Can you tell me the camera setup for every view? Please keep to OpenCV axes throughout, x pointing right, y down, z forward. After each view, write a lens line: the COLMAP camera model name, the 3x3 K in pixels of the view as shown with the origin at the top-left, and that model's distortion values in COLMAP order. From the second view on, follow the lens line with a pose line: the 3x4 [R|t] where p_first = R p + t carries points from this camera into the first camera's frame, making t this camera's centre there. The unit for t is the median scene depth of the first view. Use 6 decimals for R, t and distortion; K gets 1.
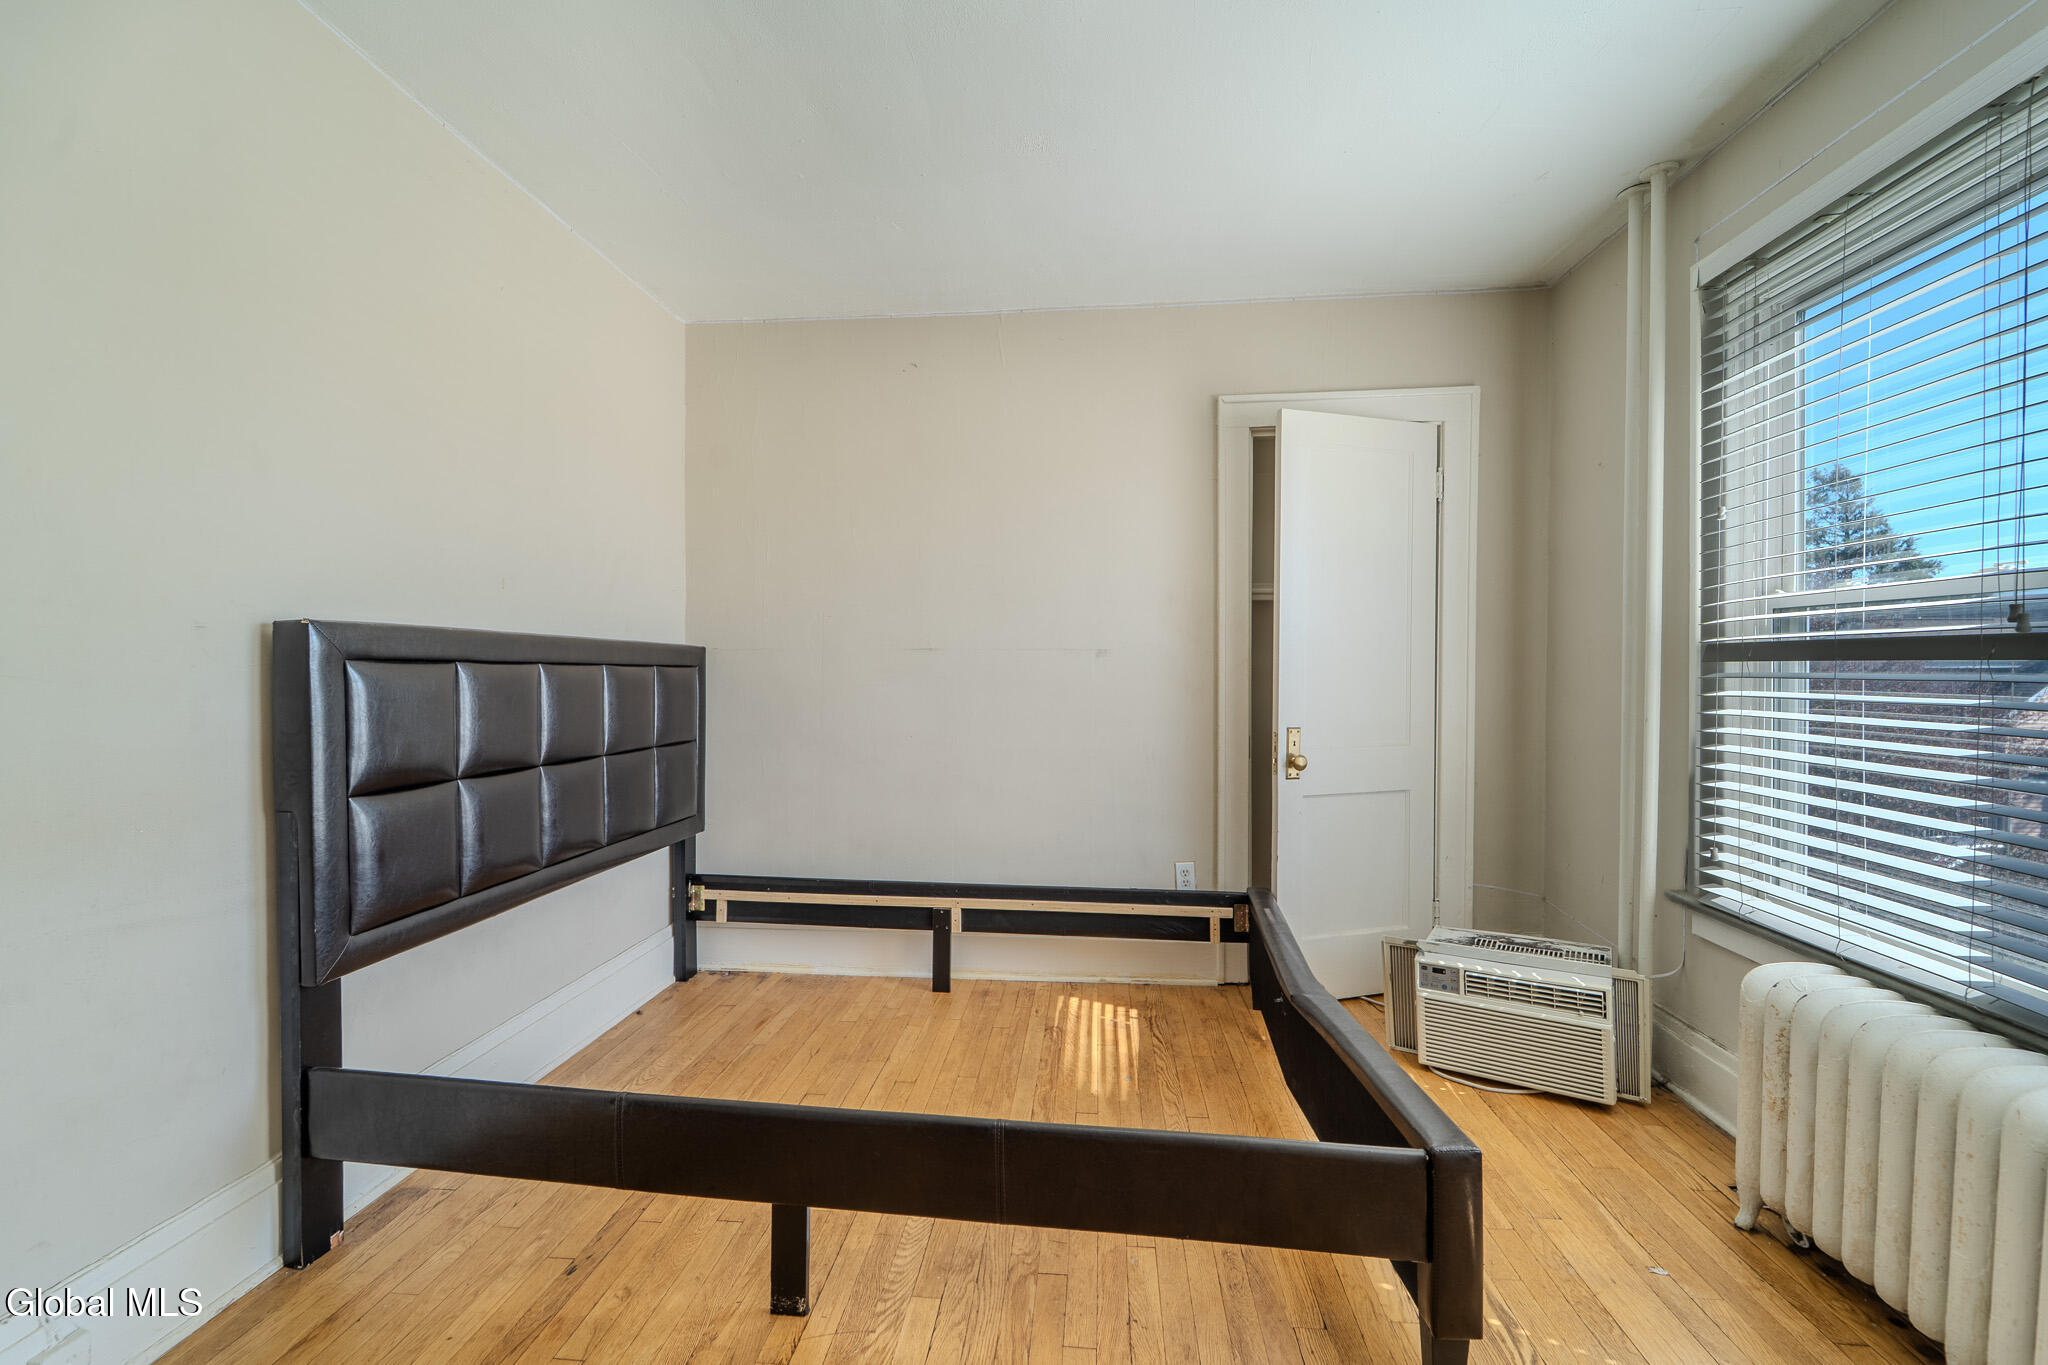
lens RADIAL K [[831.1, 0, 1019.8], [0, 831.1, 680.7], [0, 0, 1]] dist [0.004170, -0.002064]
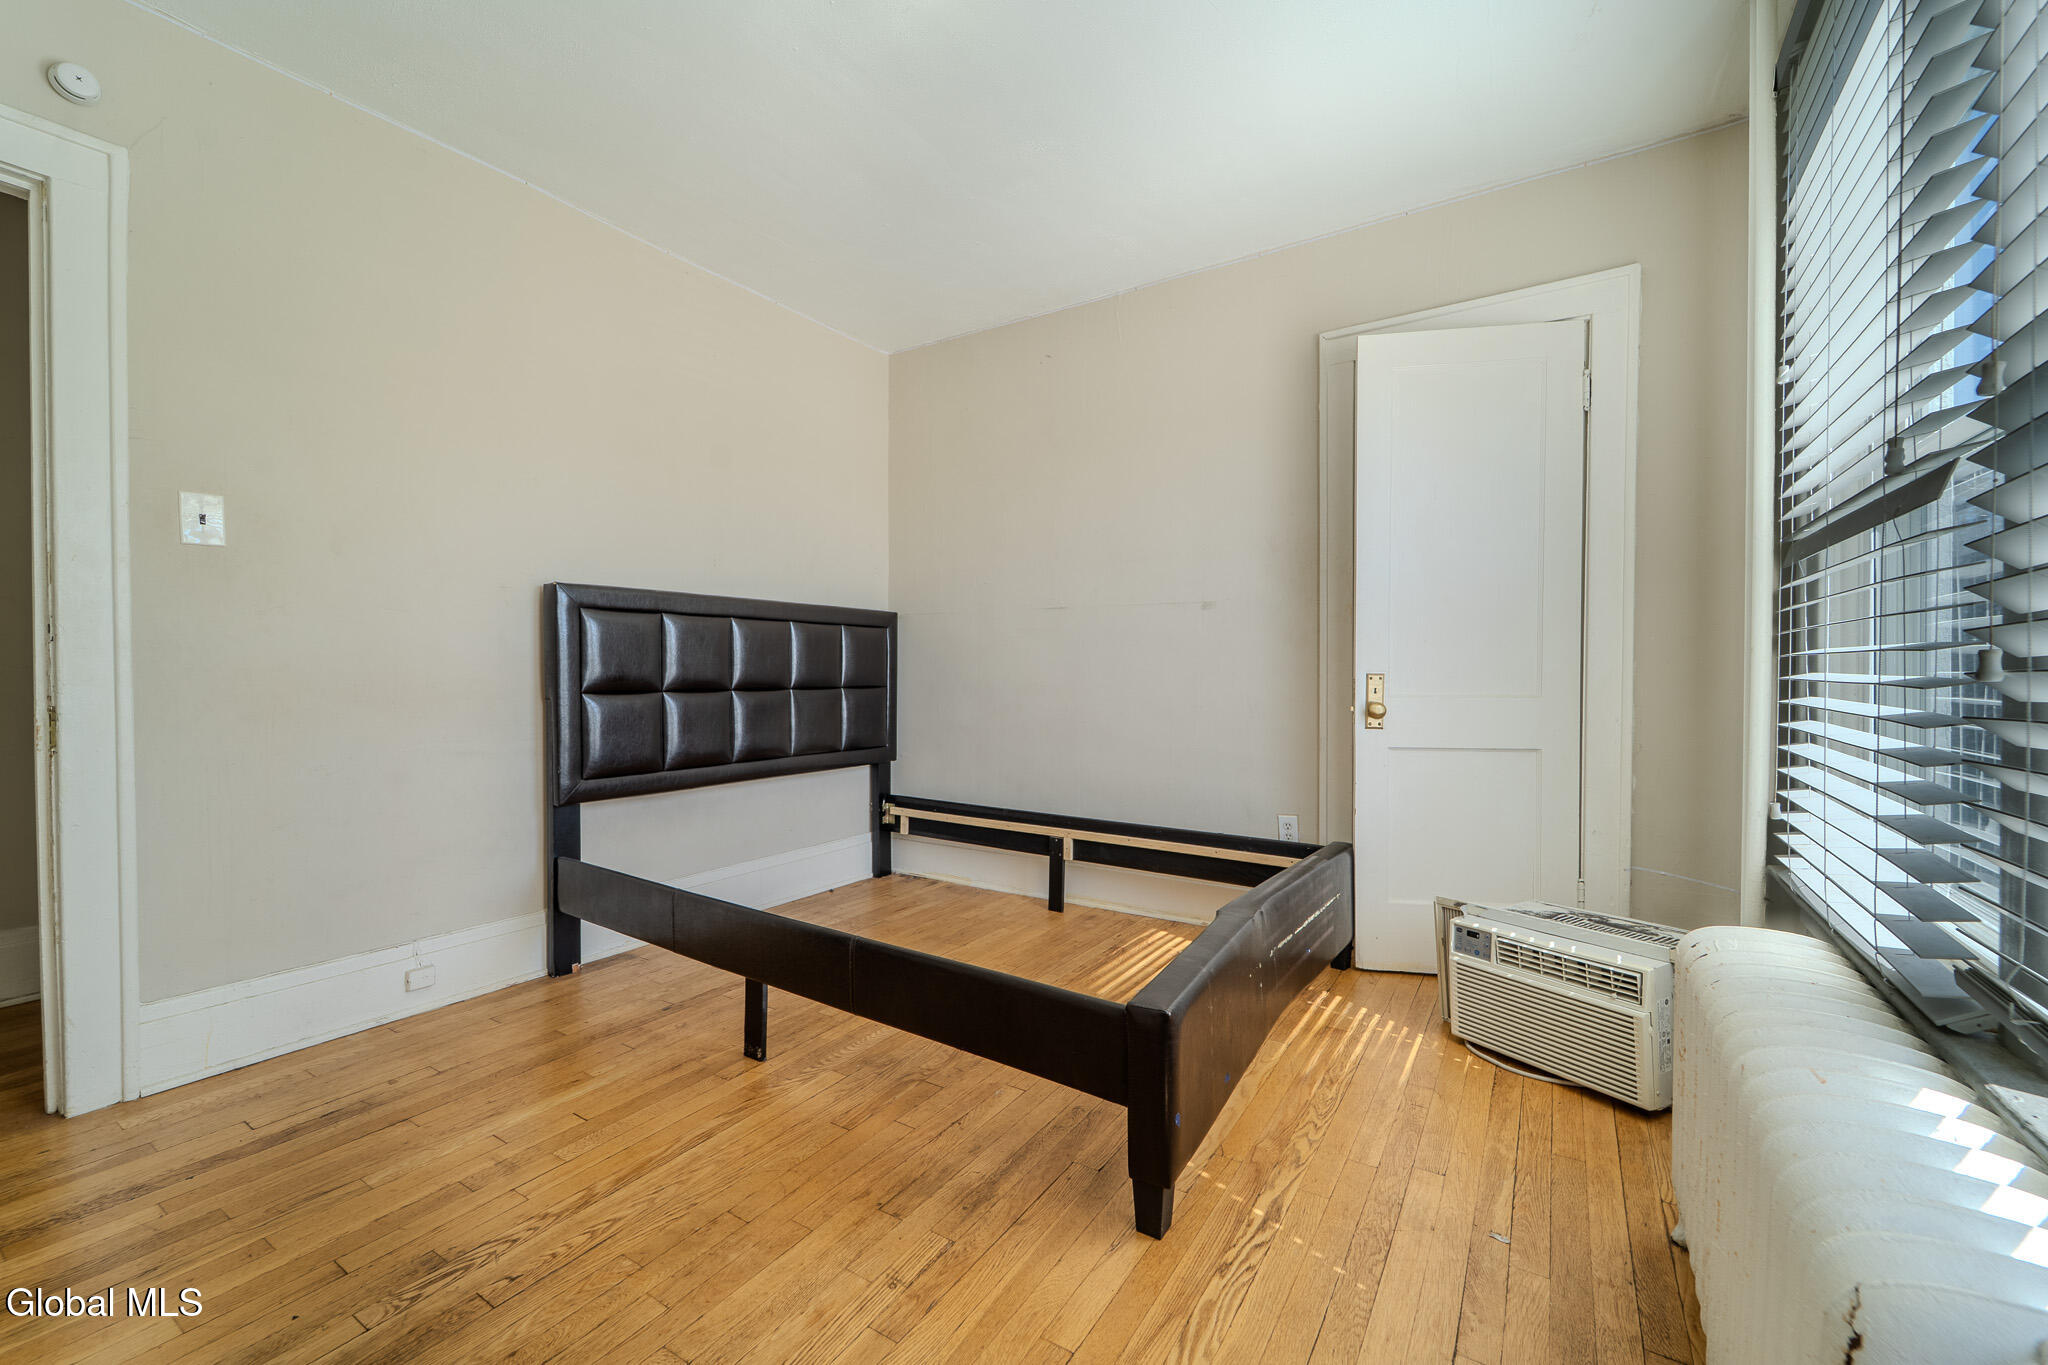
lens RADIAL K [[831.1, 0, 1021.8], [0, 831.1, 678.9], [0, 0, 1]] dist [0.004170, -0.002064]
pose [[0.886463, 0.006141, -0.462759, 0.469437], [-0.005433, 0.999981, 0.002862, 0.070621], [0.462768, -0.000023, 0.886479, -0.020505]]
